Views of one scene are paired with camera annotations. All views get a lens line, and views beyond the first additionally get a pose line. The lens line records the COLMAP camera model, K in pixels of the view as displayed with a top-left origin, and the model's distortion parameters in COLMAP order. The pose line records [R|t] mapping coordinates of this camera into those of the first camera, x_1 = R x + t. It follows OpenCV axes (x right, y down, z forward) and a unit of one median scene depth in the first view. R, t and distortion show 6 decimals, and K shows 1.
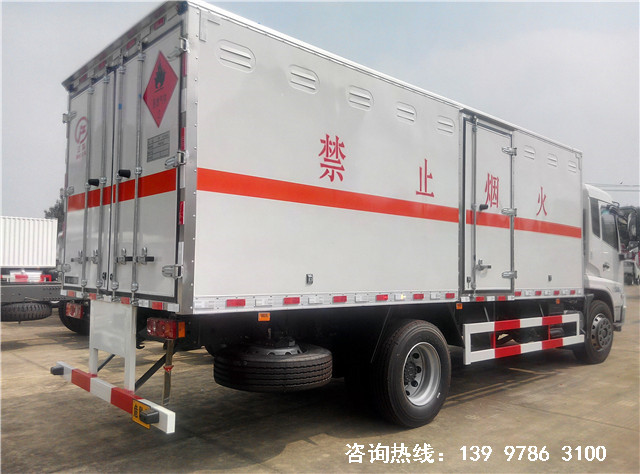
lens RADIAL K [[532.6, 0, 320.0], [0, 532.6, 237.0], [0, 0, 1]] dist [0.007302, 0.005002]
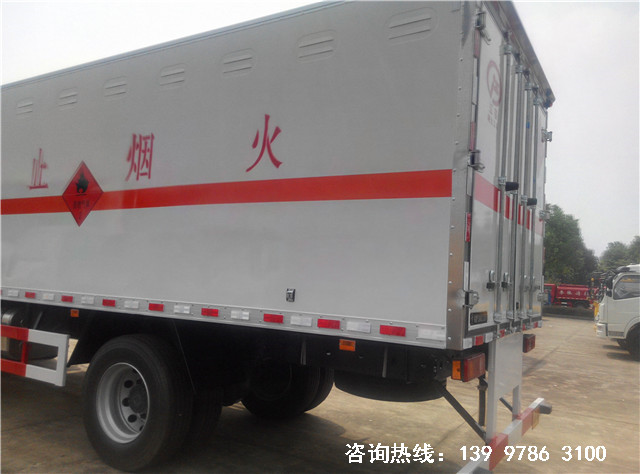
lens RADIAL K [[680.5, 0, 320.0], [0, 680.5, 237.0], [0, 0, 1]] dist [0.122828, 0.004359]
pose [[0.157101, -0.074035, -0.984804, 1.225786], [0.010374, 0.997255, -0.073317, 0.085191], [0.987528, 0.001301, 0.157438, 1.079507]]
